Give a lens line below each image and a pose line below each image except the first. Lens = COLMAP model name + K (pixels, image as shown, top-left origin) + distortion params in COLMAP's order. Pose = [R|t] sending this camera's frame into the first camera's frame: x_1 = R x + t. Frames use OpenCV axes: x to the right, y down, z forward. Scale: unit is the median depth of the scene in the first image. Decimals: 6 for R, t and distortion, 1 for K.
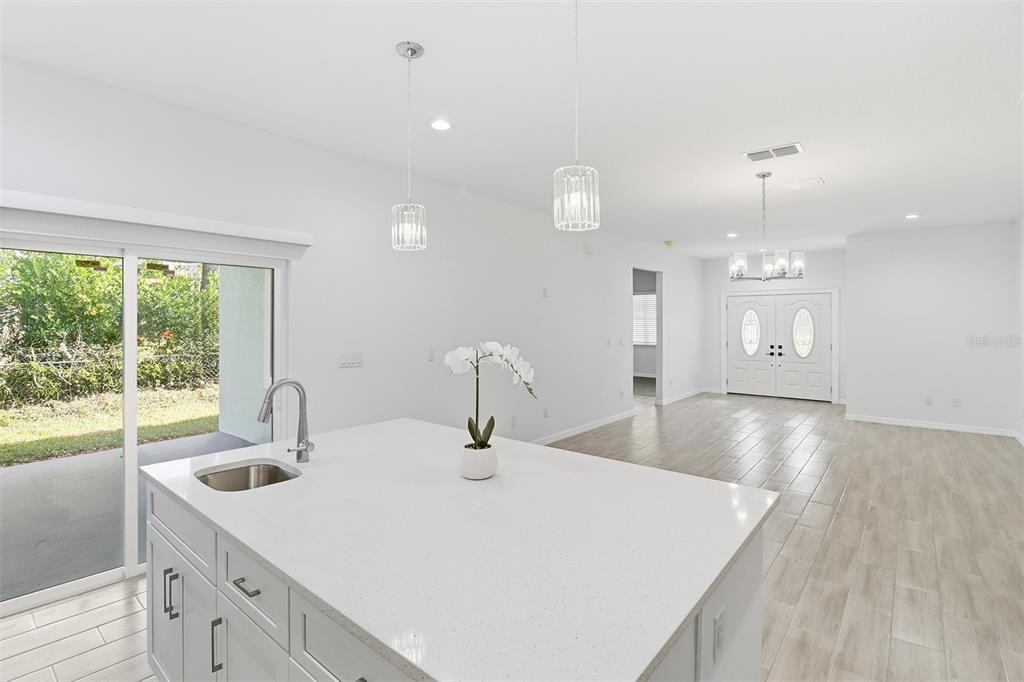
lens RADIAL K [[486.0, 0, 506.9], [0, 486.0, 319.5], [0, 0, 1]] dist [-0.003990, -0.000917]
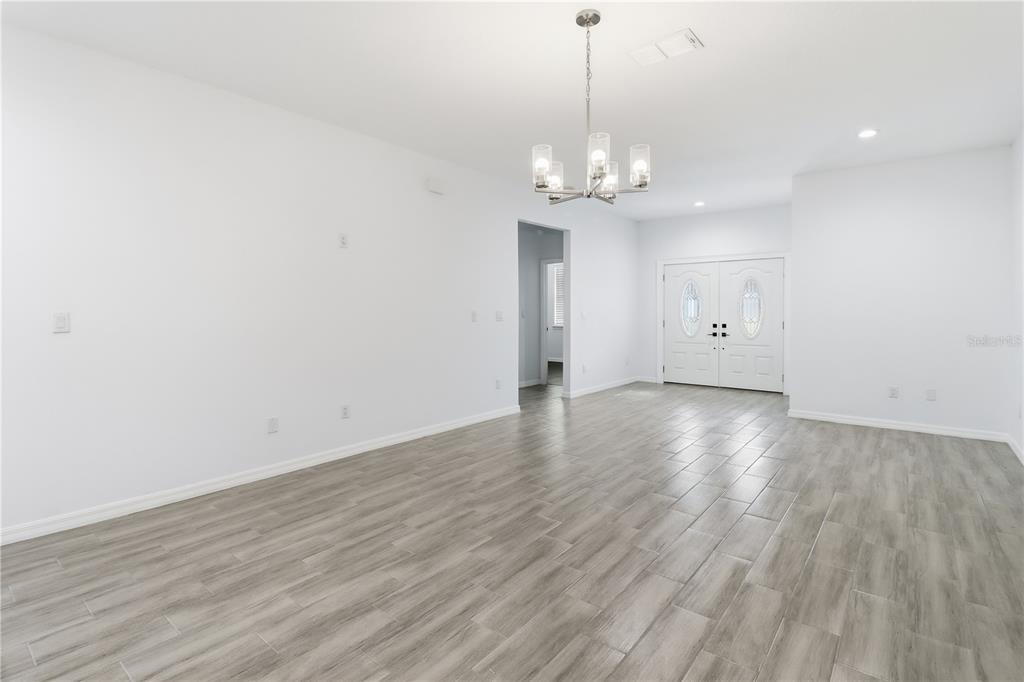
lens RADIAL K [[486.0, 0, 506.9], [0, 486.0, 319.5], [0, 0, 1]] dist [-0.003990, -0.000917]
pose [[0.999979, -0.005964, -0.002472, 0.270034], [0.006018, 0.999730, 0.022432, 0.034407], [0.002337, -0.022446, 0.999745, 0.248362]]
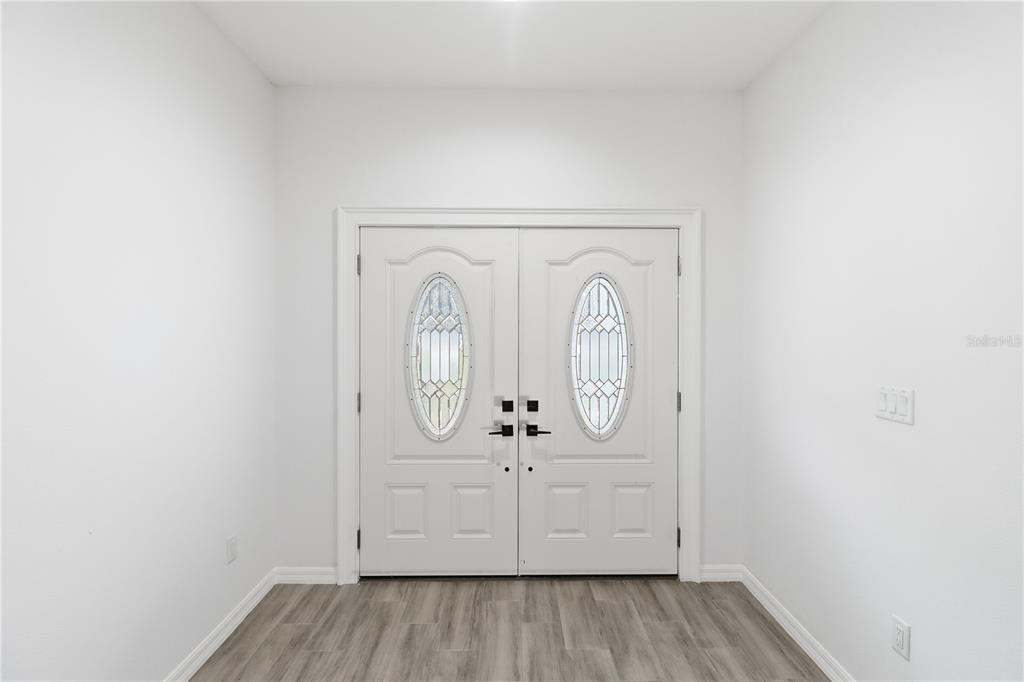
lens RADIAL K [[494.7, 0, 512.0], [0, 494.7, 341.0], [0, 0, 1]] dist [-0.001775, -0.000112]
pose [[0.757261, 0.002632, 0.653107, 0.483166], [-0.000844, 0.999995, -0.003051, 0.024996], [-0.653112, 0.001759, 0.757259, 1.052461]]
